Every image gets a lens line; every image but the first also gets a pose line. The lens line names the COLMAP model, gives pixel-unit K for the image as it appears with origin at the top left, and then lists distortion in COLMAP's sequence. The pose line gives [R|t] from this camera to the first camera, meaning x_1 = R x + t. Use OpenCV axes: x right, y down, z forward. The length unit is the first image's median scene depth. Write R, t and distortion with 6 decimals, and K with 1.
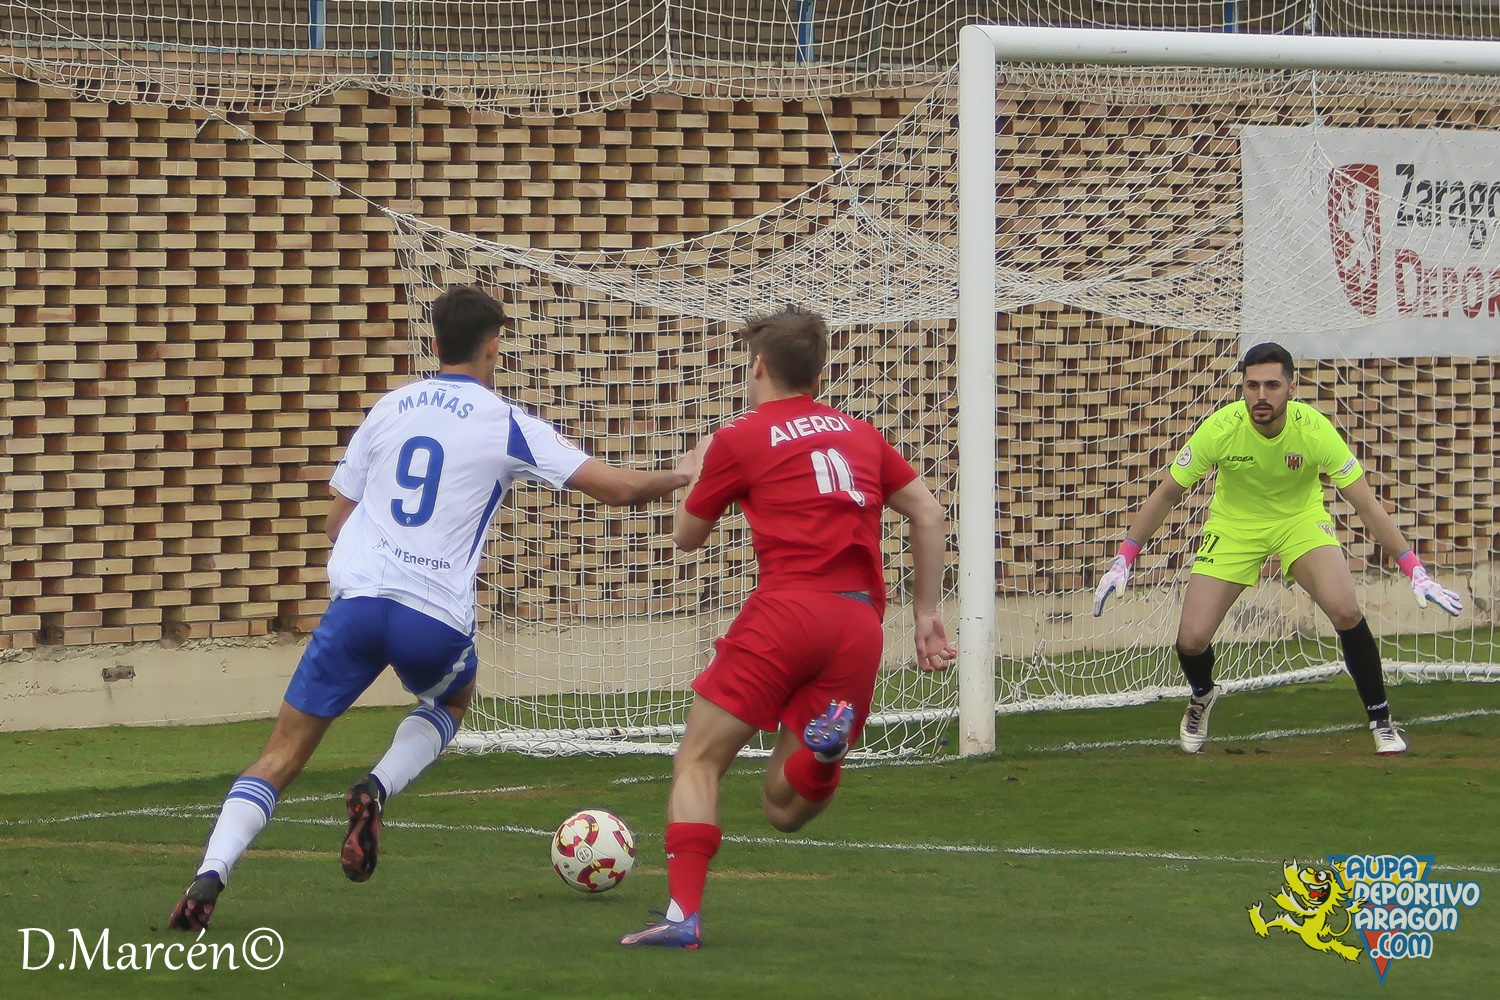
lens RADIAL K [[7783.8, 0, 748.1], [0, 7783.8, 504.4], [0, 0, 1]] dist [-0.279305, 0.000000]
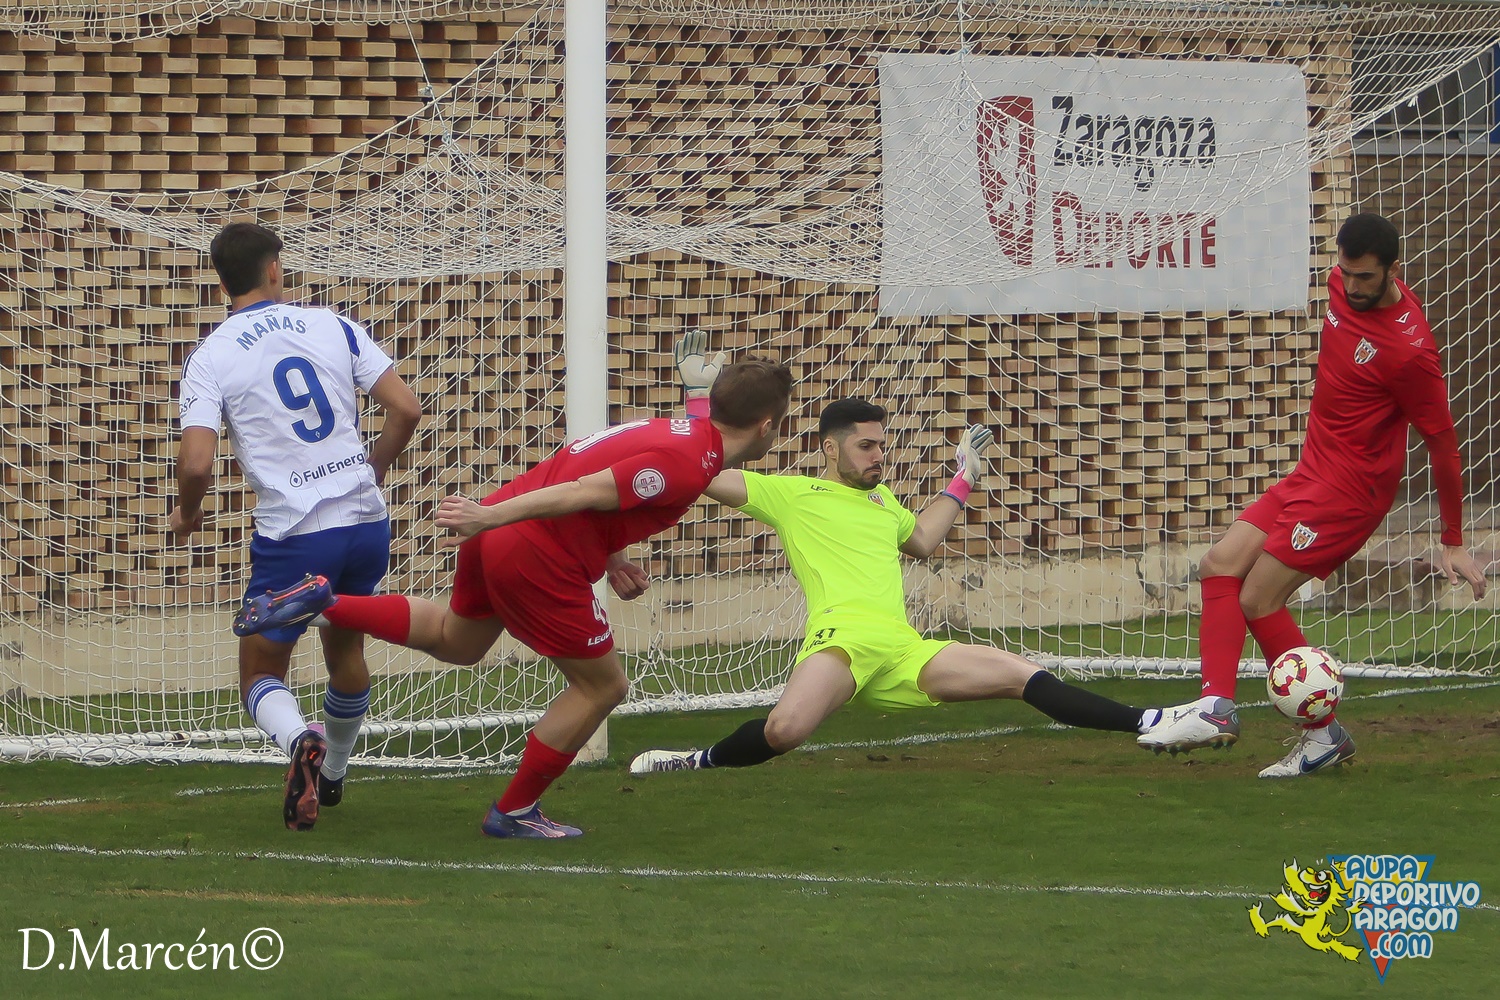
lens RADIAL K [[7783.8, 0, 751.8], [0, 7783.8, 494.4], [0, 0, 1]] dist [-0.279305, 0.000000]
pose [[0.998481, -0.000045, 0.055105, -0.000648], [-0.000337, 0.999976, 0.006927, -0.004243], [-0.055104, -0.006935, 0.998457, 0.108866]]
